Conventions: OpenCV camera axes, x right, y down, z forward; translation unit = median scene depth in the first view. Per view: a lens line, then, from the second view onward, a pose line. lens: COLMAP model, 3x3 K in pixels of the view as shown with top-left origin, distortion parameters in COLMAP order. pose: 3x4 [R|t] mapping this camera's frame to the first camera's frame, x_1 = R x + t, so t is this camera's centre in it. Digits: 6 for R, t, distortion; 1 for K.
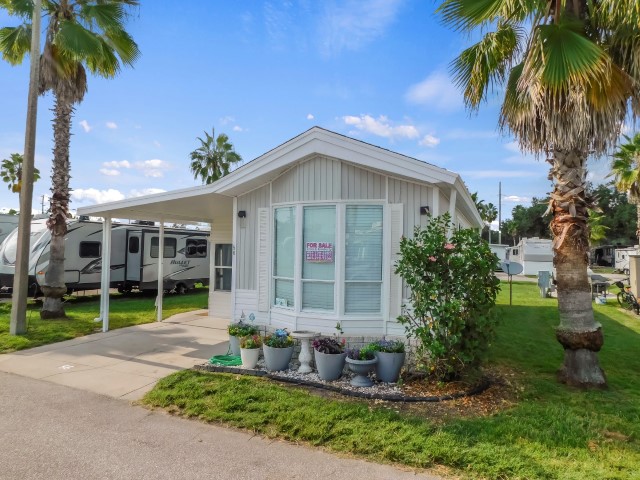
lens RADIAL K [[426.1, 0, 320.0], [0, 426.1, 240.0], [0, 0, 1]] dist [-0.071297, 0.061977]
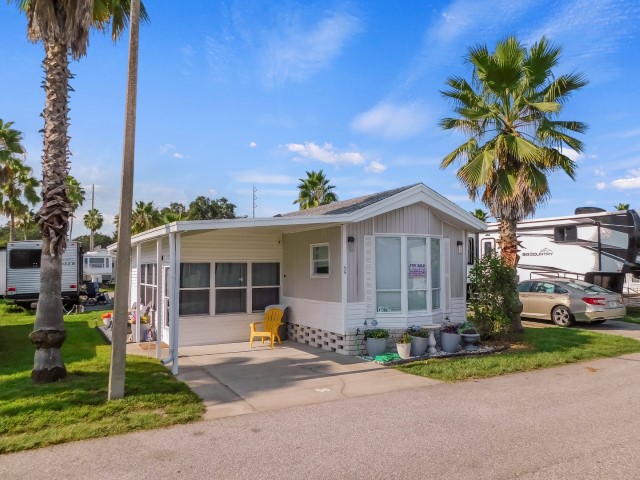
lens RADIAL K [[478.0, 0, 320.0], [0, 478.0, 240.0], [0, 0, 1]] dist [-0.005252, 0.015857]
pose [[0.597442, 0.025611, 0.801503, -1.465428], [-0.011009, 0.999658, -0.023737, -0.030360], [-0.801837, 0.005357, 0.597519, 0.293044]]
